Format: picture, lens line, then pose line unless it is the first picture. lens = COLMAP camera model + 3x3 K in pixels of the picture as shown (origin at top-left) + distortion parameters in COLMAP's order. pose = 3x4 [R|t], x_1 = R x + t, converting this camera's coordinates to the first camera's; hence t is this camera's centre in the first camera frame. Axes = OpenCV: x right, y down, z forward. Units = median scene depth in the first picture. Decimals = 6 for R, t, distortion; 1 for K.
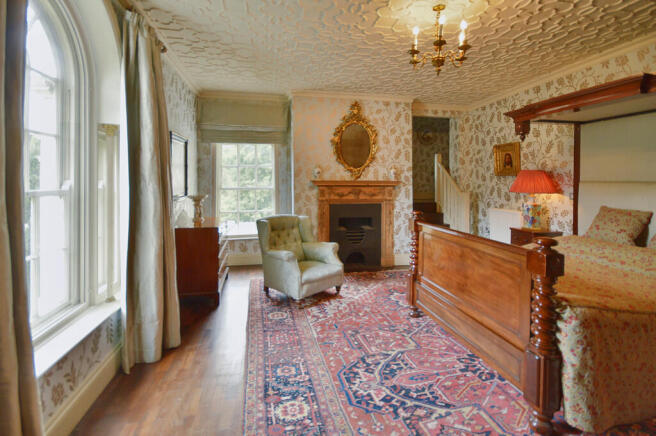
lens RADIAL K [[302.9, 0, 328.1], [0, 302.9, 185.0], [0, 0, 1]] dist [-0.001792, -0.000555]
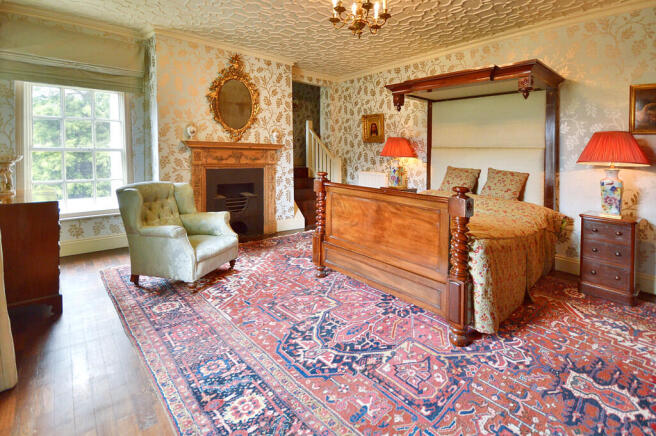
lens RADIAL K [[309.4, 0, 328.0], [0, 309.4, 162.1], [0, 0, 1]] dist [-0.000166, 0.000020]
pose [[0.868462, 0.002127, 0.495751, -0.183640], [-0.013900, 0.999702, 0.020061, 0.029541], [-0.495560, -0.024313, 0.868233, 0.092889]]
